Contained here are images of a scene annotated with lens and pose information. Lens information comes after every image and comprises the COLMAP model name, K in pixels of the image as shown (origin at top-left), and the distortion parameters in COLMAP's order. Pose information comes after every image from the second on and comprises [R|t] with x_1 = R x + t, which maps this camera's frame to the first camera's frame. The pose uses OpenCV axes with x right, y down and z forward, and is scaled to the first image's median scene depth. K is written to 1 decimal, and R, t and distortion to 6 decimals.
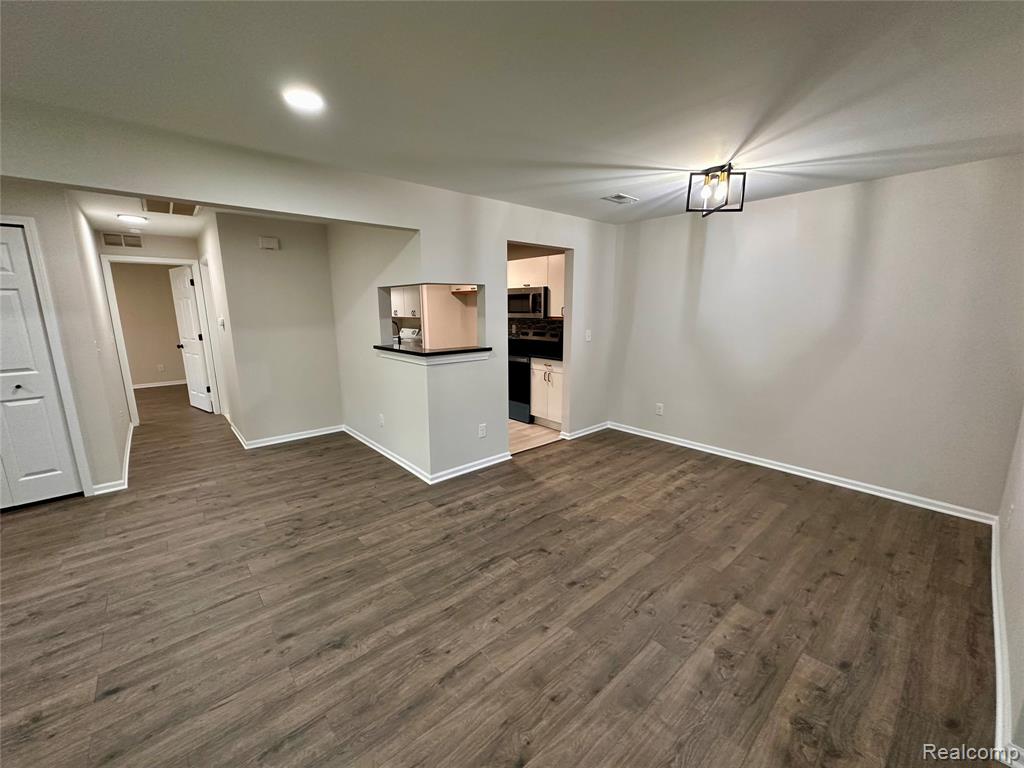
lens RADIAL K [[409.7, 0, 510.2], [0, 409.7, 383.9], [0, 0, 1]] dist [-0.001639, -0.000121]
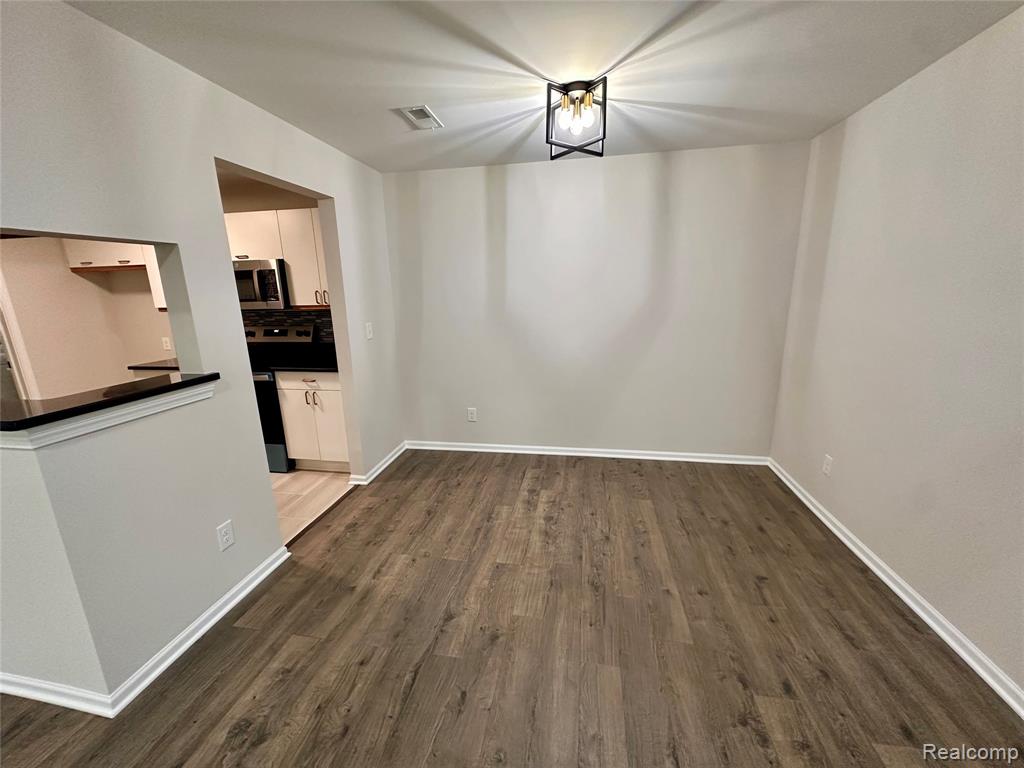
lens RADIAL K [[409.7, 0, 510.2], [0, 409.7, 383.9], [0, 0, 1]] dist [-0.001639, -0.000121]
pose [[0.779842, -0.158246, 0.605644, -0.068530], [0.134885, 0.987271, 0.084278, -0.066429], [-0.611271, 0.015968, 0.791260, 0.367959]]
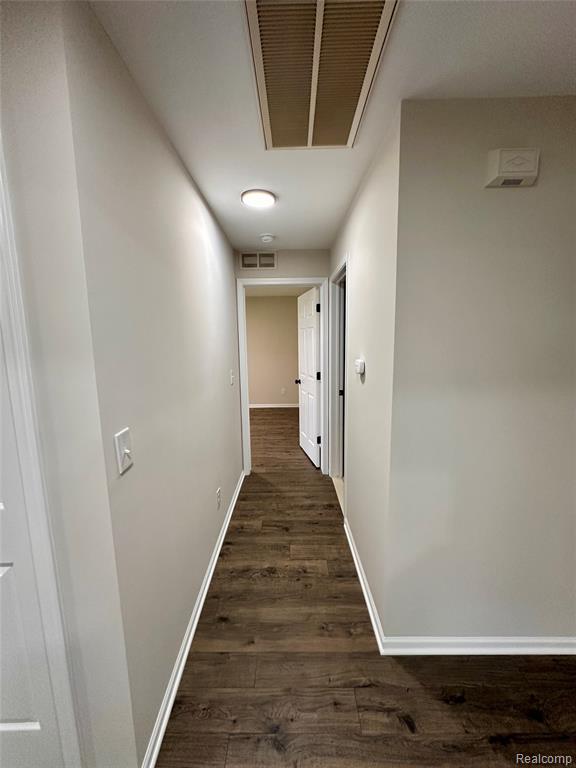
lens RADIAL K [[307.3, 0, 285.9], [0, 307.3, 381.0], [0, 0, 1]] dist [-0.001639, -0.000121]
pose [[0.748714, 0.085094, -0.657409, -0.592765], [-0.112089, 0.993698, 0.000966, -0.141460], [0.653348, 0.072965, 0.753534, 0.734679]]
